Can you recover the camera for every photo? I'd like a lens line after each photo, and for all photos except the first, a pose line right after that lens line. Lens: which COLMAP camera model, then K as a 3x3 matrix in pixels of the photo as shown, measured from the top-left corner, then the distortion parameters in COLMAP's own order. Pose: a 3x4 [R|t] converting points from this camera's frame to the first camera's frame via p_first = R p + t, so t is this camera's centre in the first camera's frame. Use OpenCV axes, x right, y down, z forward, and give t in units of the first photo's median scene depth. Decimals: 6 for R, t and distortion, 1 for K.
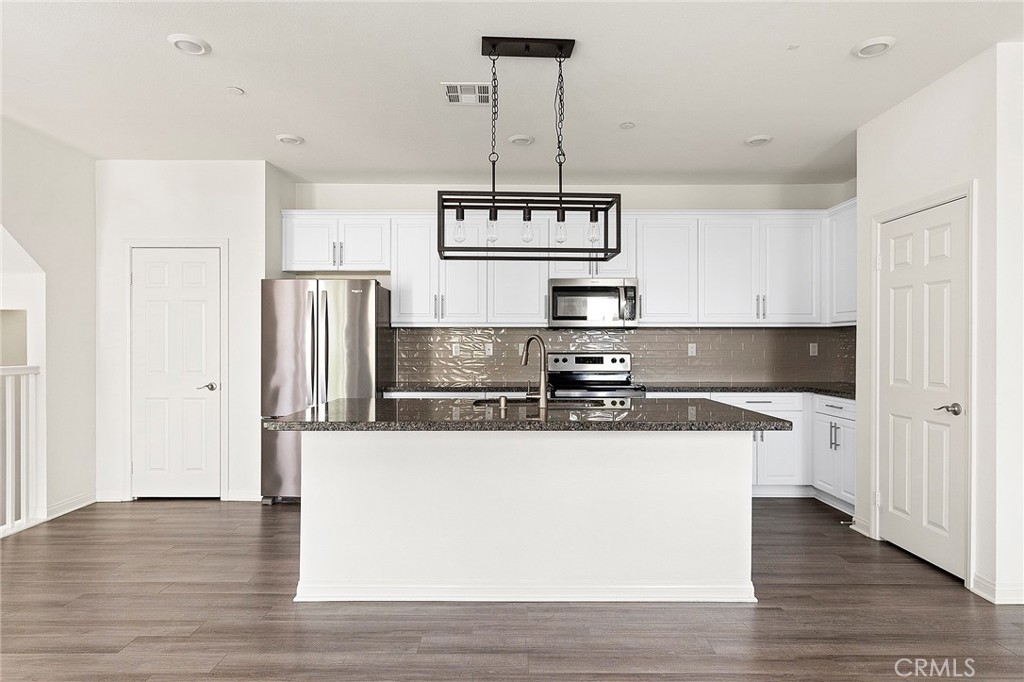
lens RADIAL K [[591.9, 0, 504.8], [0, 591.9, 345.0], [0, 0, 1]] dist [0.000686, 0.001621]
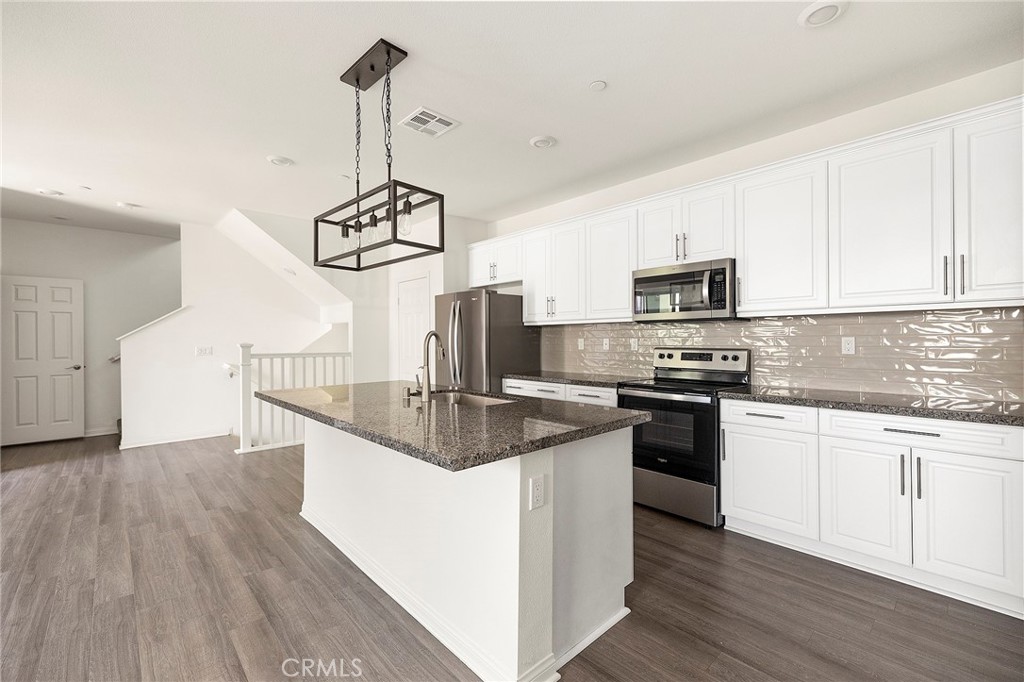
lens RADIAL K [[432.0, 0, 505.9], [0, 432.0, 339.5], [0, 0, 1]] dist [0.001533, 0.000465]
pose [[0.676204, -0.003671, -0.736705, 0.528479], [0.004256, 0.999990, -0.001076, -0.000835], [0.736702, -0.002408, 0.676213, 0.434110]]
